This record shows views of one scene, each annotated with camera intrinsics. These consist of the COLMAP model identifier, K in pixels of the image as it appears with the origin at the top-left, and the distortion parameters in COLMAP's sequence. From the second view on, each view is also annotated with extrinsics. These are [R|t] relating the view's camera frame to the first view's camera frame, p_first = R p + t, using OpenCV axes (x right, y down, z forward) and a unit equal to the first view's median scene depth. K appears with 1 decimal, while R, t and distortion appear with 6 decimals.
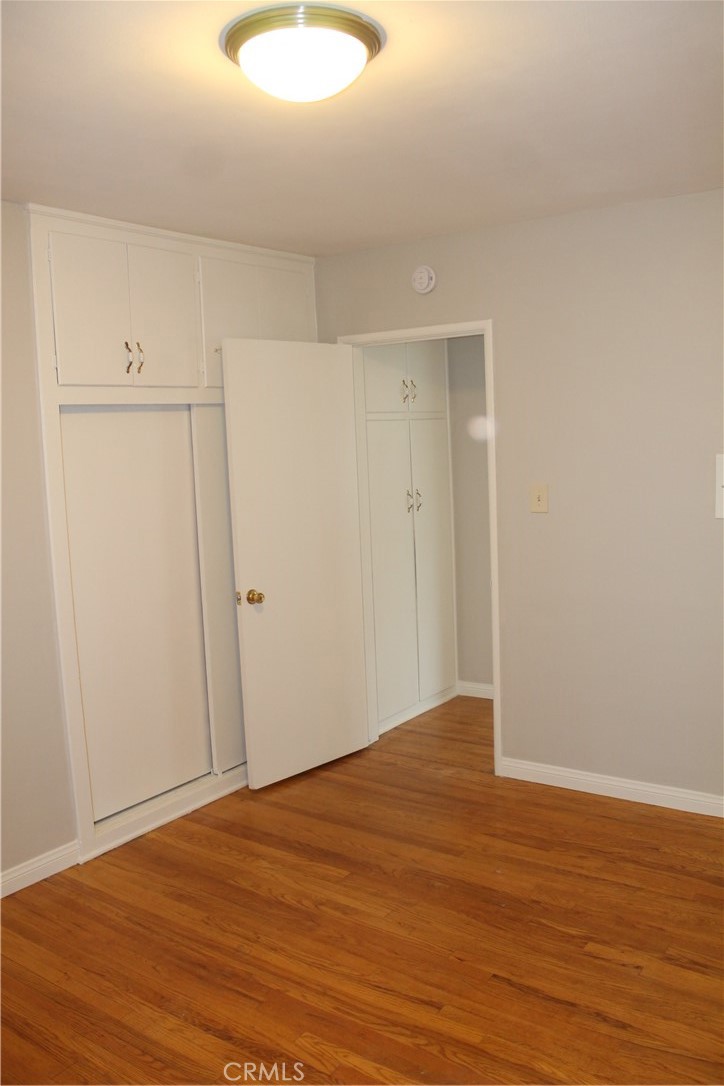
lens RADIAL K [[946.7, 0, 362.0], [0, 946.7, 543.0], [0, 0, 1]] dist [-0.172885, 0.179382]
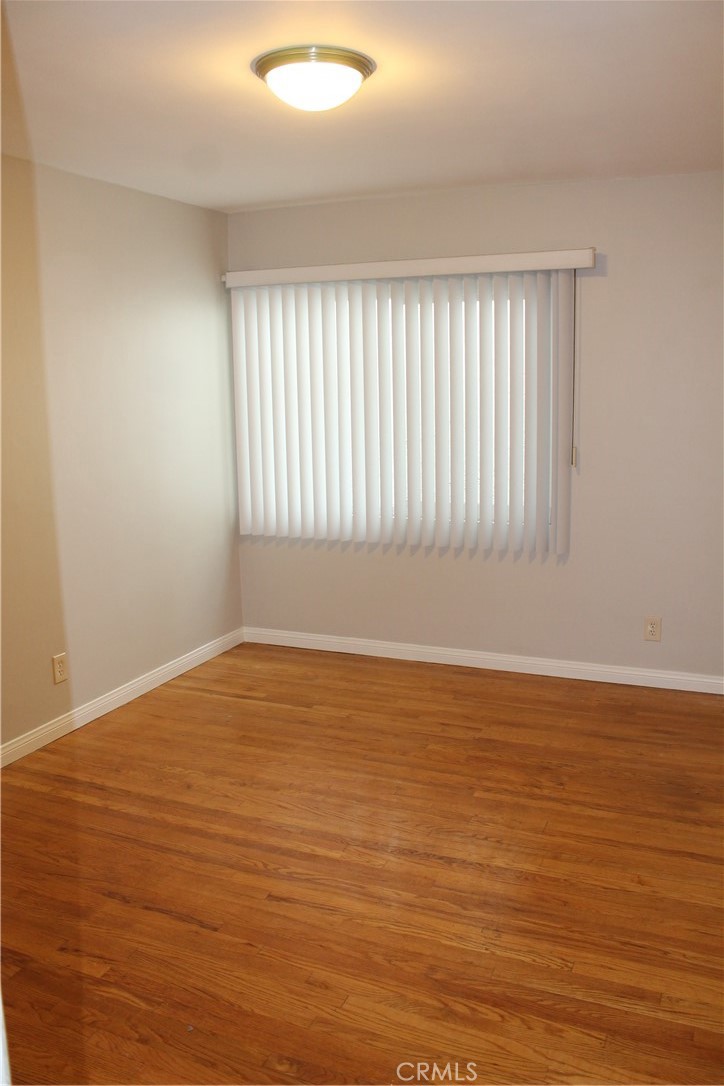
lens RADIAL K [[946.7, 0, 362.0], [0, 946.7, 543.0], [0, 0, 1]] dist [-0.172885, 0.179382]
pose [[-0.976110, 0.099052, -0.193383, 0.139222], [0.037078, 0.952922, 0.300941, -0.208229], [0.214088, 0.286582, -0.933829, 1.808152]]
